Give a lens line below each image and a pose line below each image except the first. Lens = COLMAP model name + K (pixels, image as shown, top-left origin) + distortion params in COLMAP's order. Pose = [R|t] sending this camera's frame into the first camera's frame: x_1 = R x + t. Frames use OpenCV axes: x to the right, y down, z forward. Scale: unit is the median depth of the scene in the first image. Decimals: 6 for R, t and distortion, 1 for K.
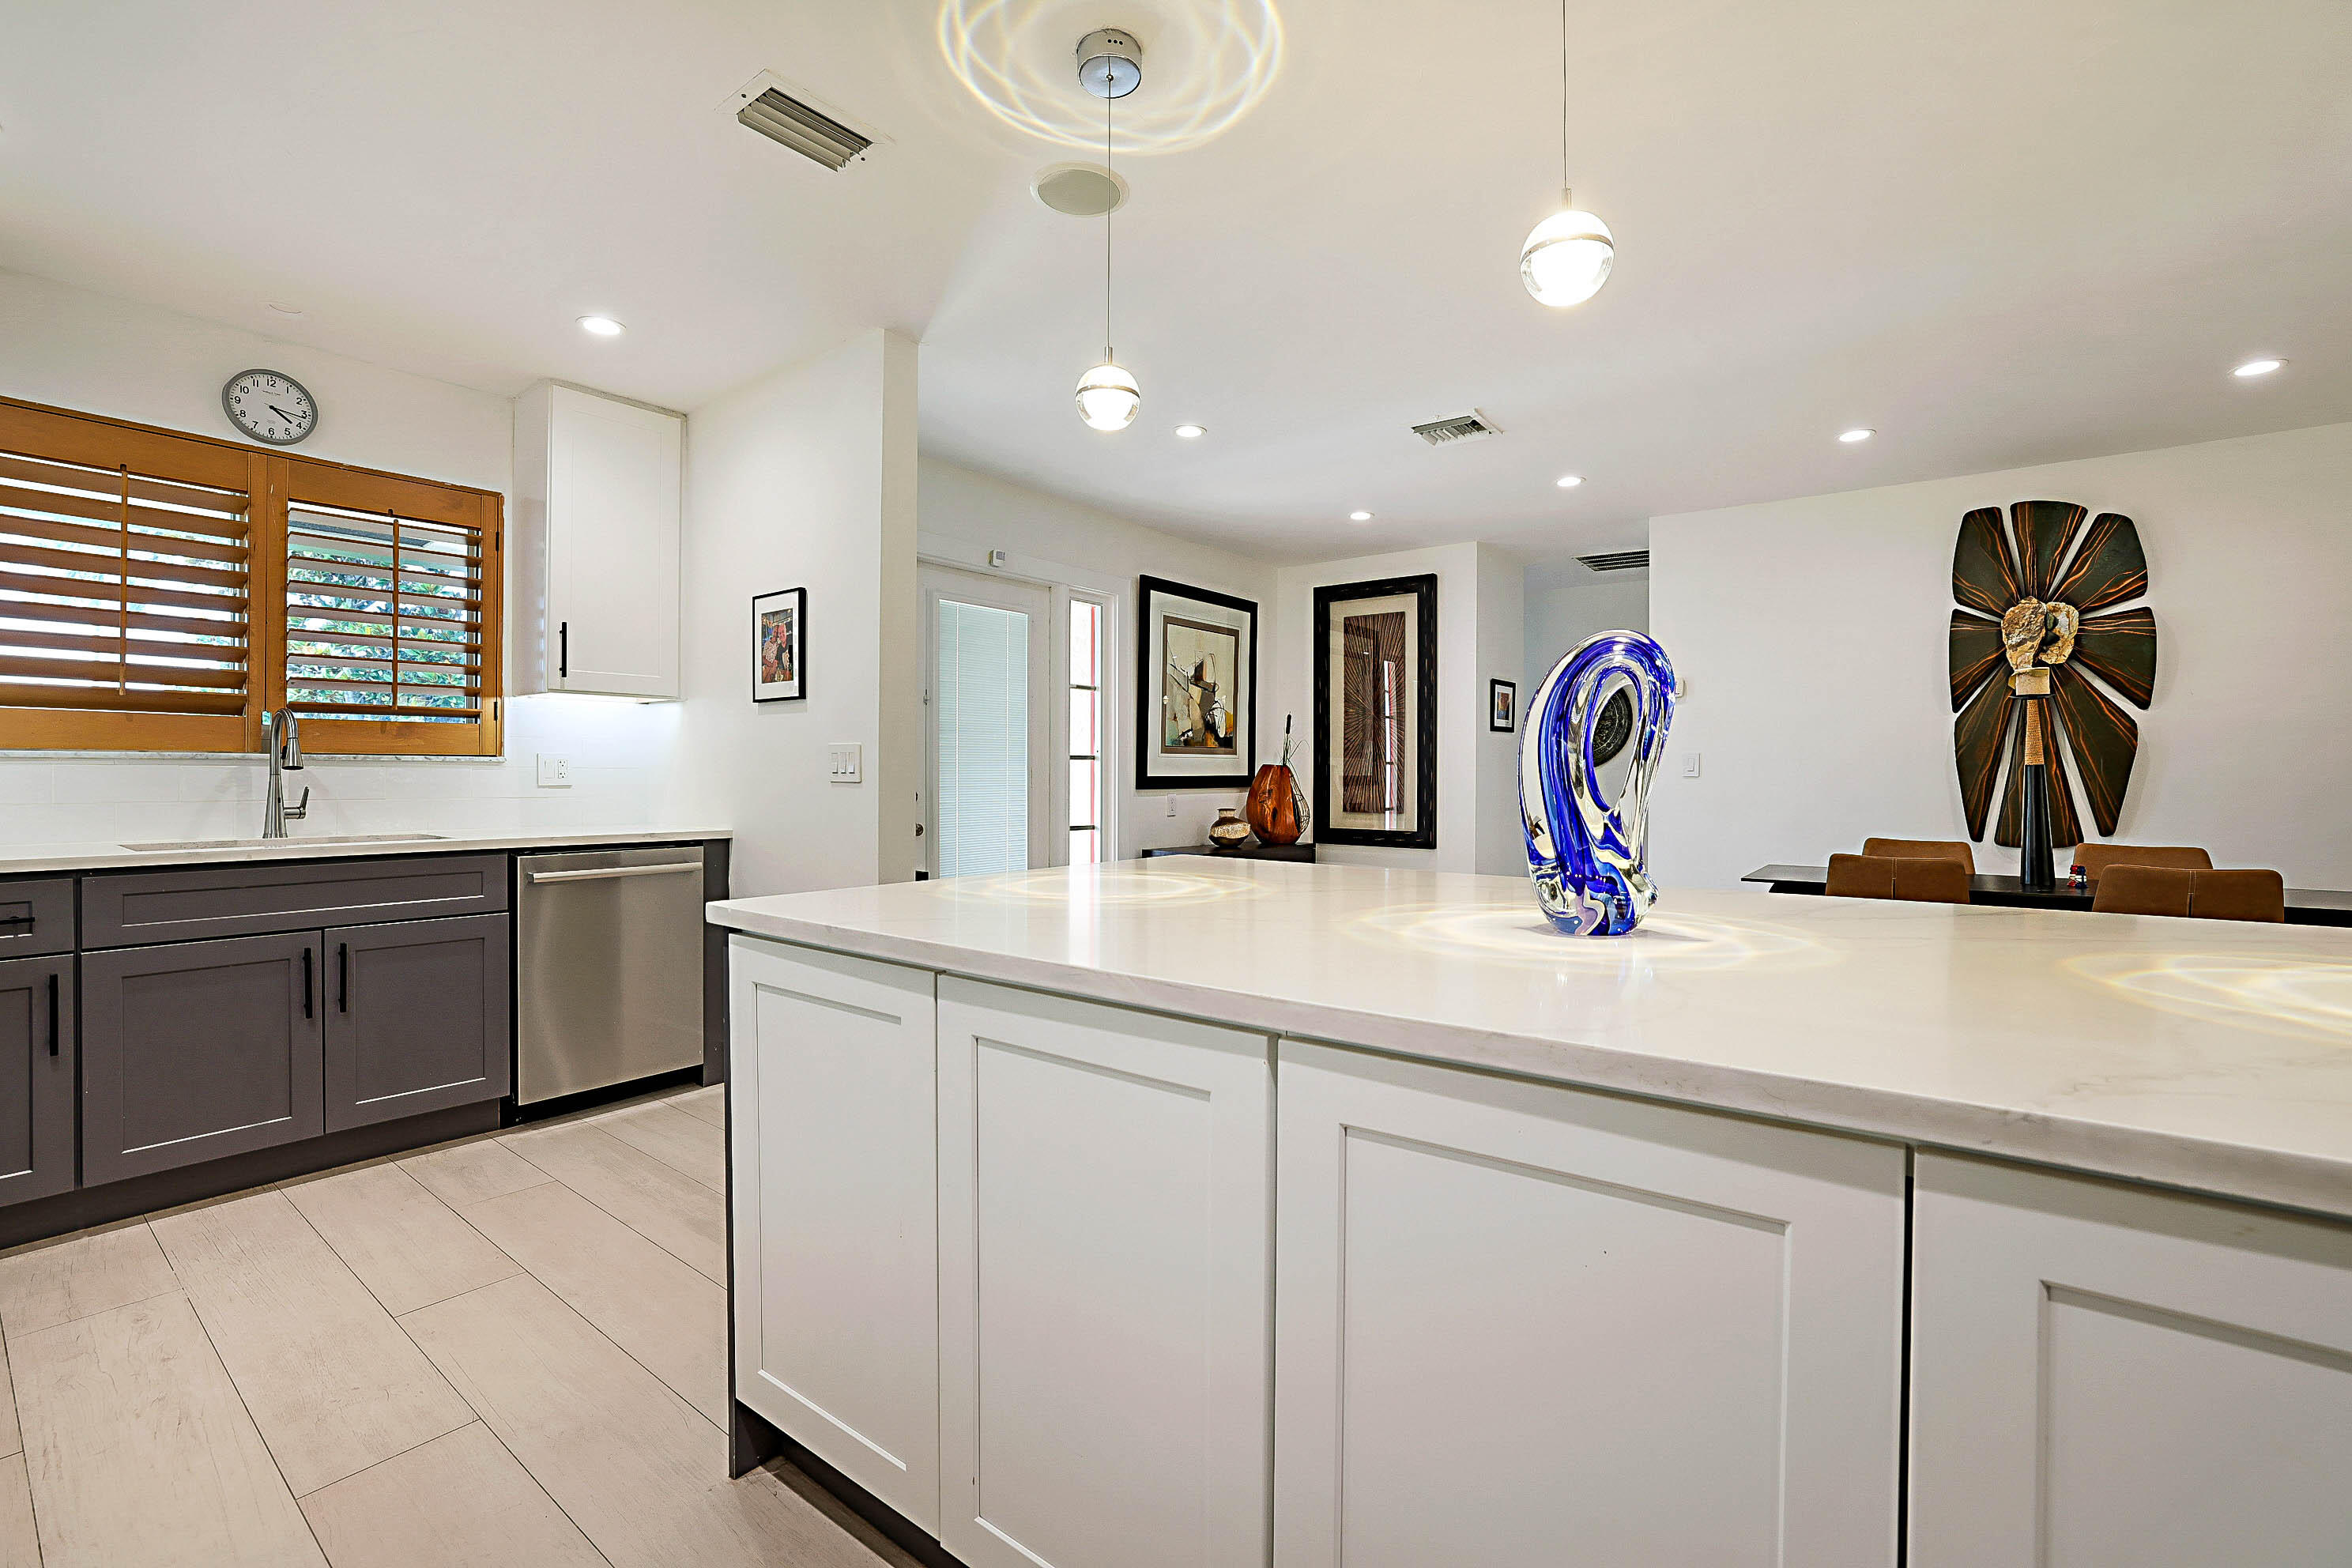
lens RADIAL K [[1019.2, 0, 1182.2], [0, 1019.2, 776.7], [0, 0, 1]] dist [-0.029018, 0.006772]
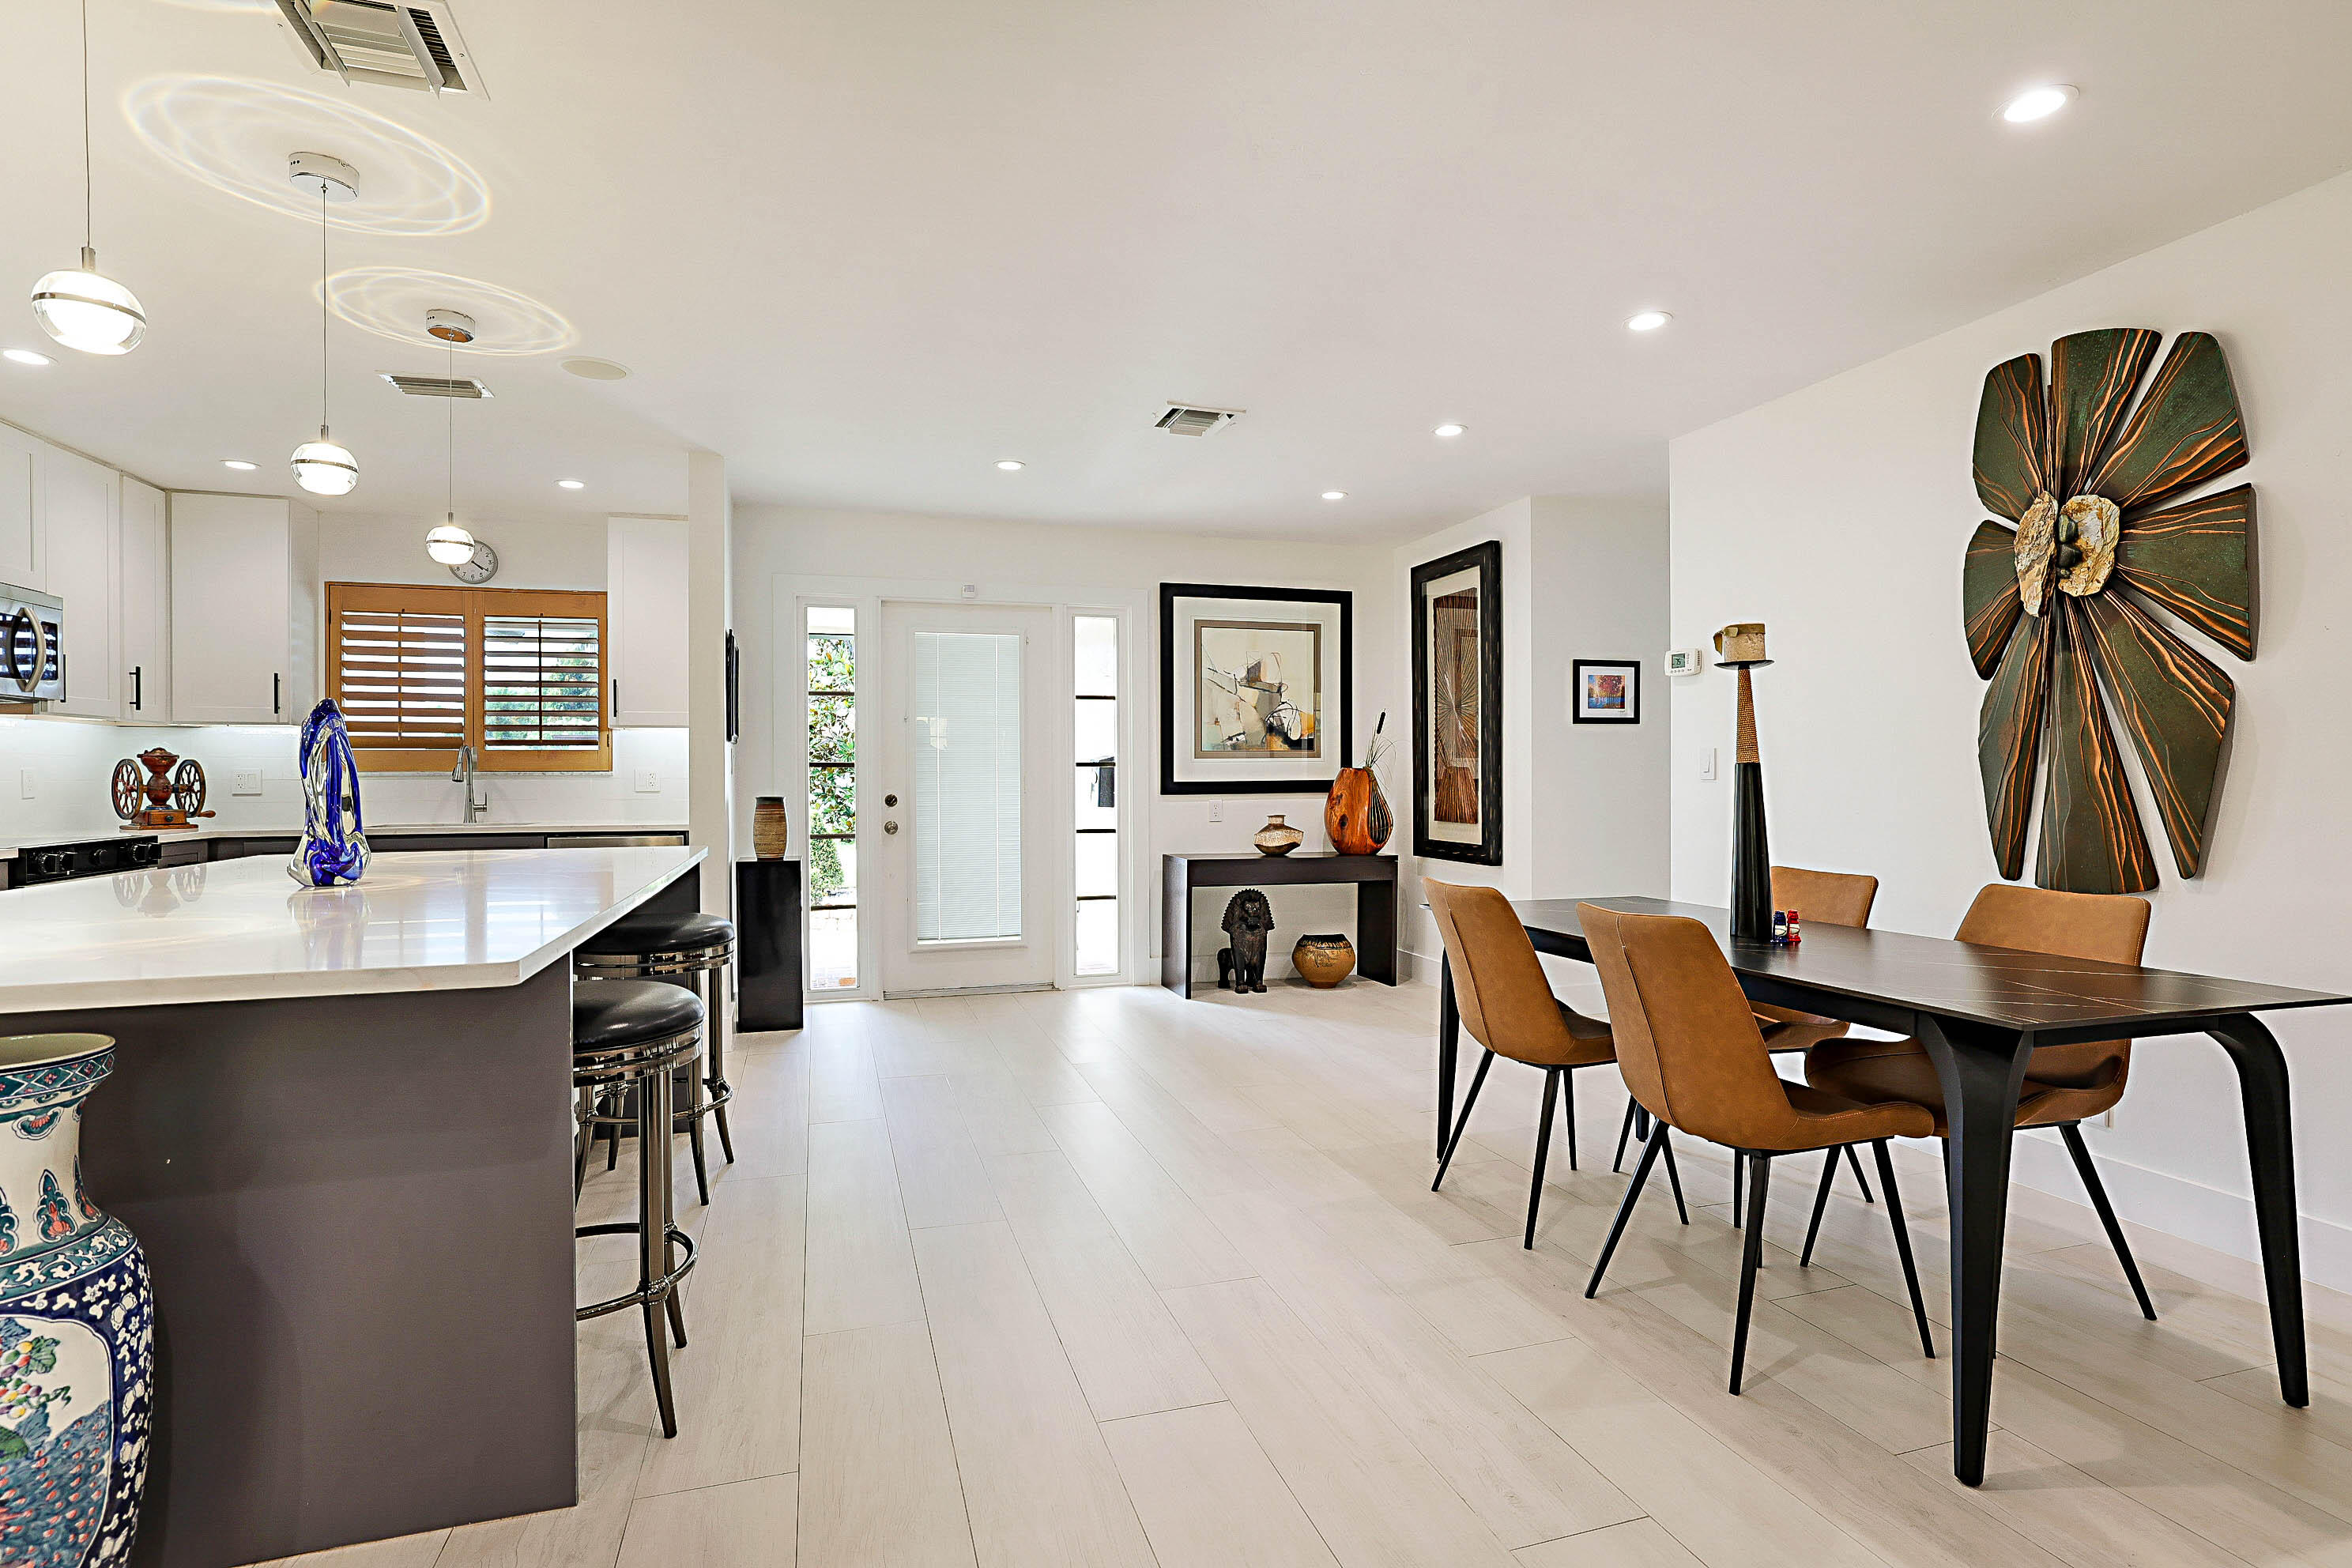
lens RADIAL K [[1139.5, 0, 1166.3], [0, 1139.5, 774.5], [0, 0, 1]] dist [-0.011747, 0.002972]
pose [[0.814665, -0.007652, -0.579882, 0.958918], [0.006032, 0.999971, -0.004722, -0.003221], [0.579901, 0.000349, 0.814687, 0.121016]]
